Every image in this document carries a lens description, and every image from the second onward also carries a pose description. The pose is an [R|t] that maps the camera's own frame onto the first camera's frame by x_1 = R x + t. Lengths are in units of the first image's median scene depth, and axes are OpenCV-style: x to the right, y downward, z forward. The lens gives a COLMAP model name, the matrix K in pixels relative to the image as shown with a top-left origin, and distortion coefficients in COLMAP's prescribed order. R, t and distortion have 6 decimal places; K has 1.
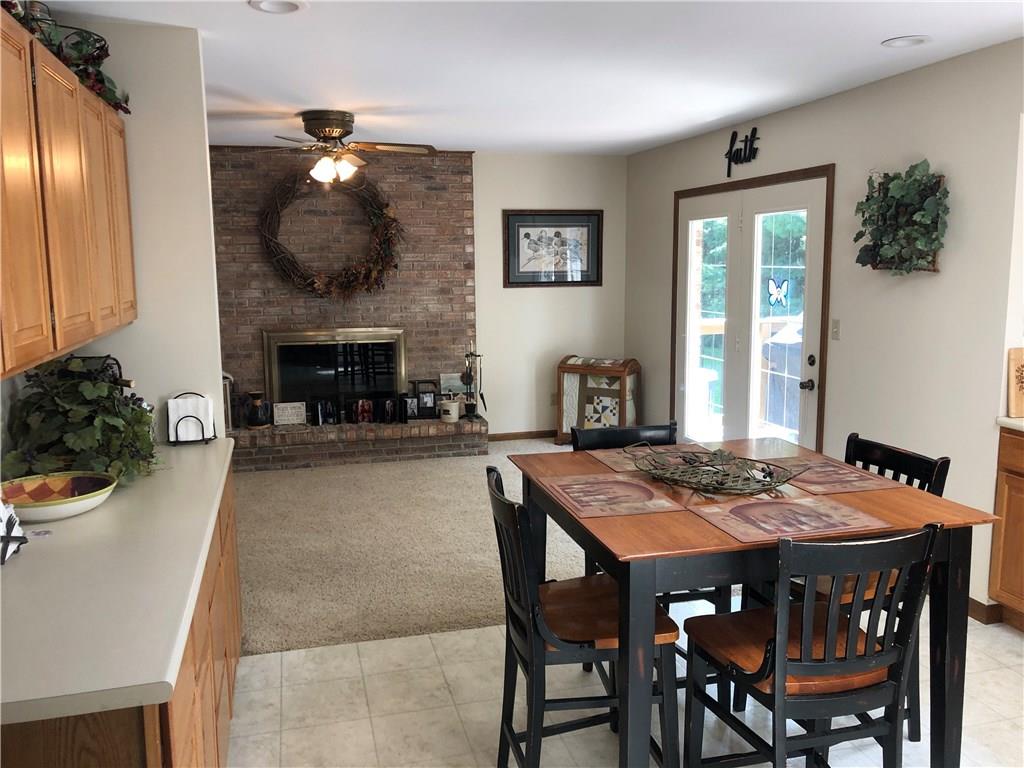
lens RADIAL K [[836.9, 0, 509.7], [0, 836.9, 378.2], [0, 0, 1]] dist [0.126677, -0.284876]
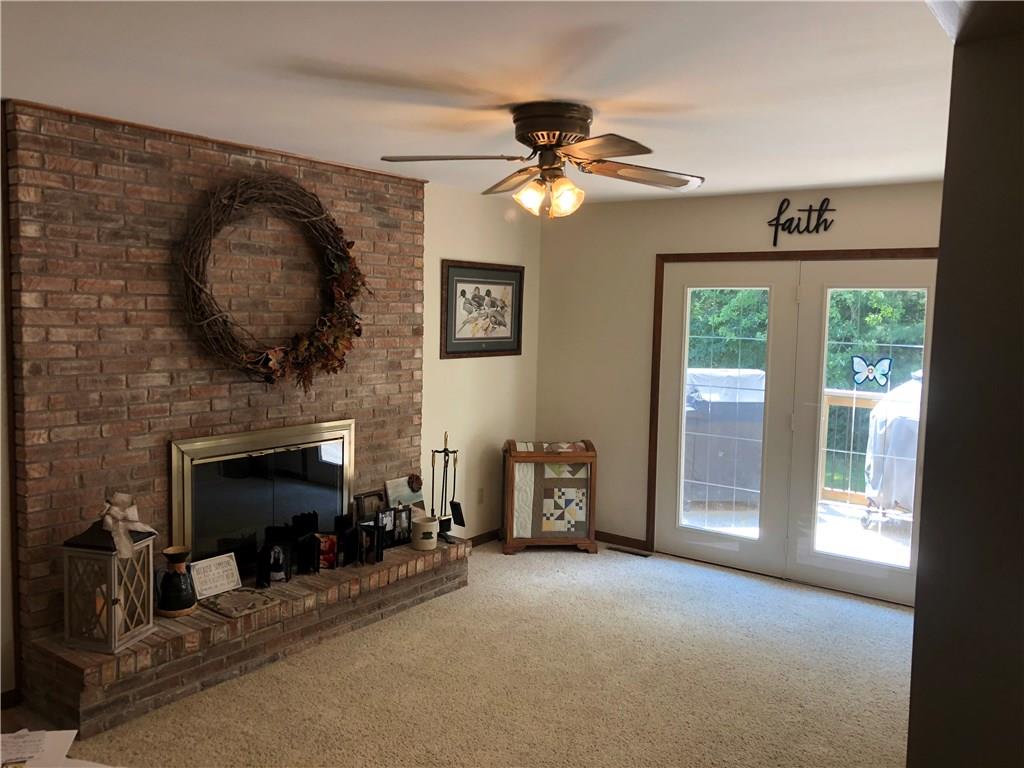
lens RADIAL K [[836.9, 0, 509.7], [0, 836.9, 378.2], [0, 0, 1]] dist [0.126677, -0.284876]
pose [[0.778459, -0.027149, 0.627108, -0.469661], [0.059433, 0.997764, -0.030582, -0.067373], [-0.624875, 0.061078, 0.778332, 0.387660]]
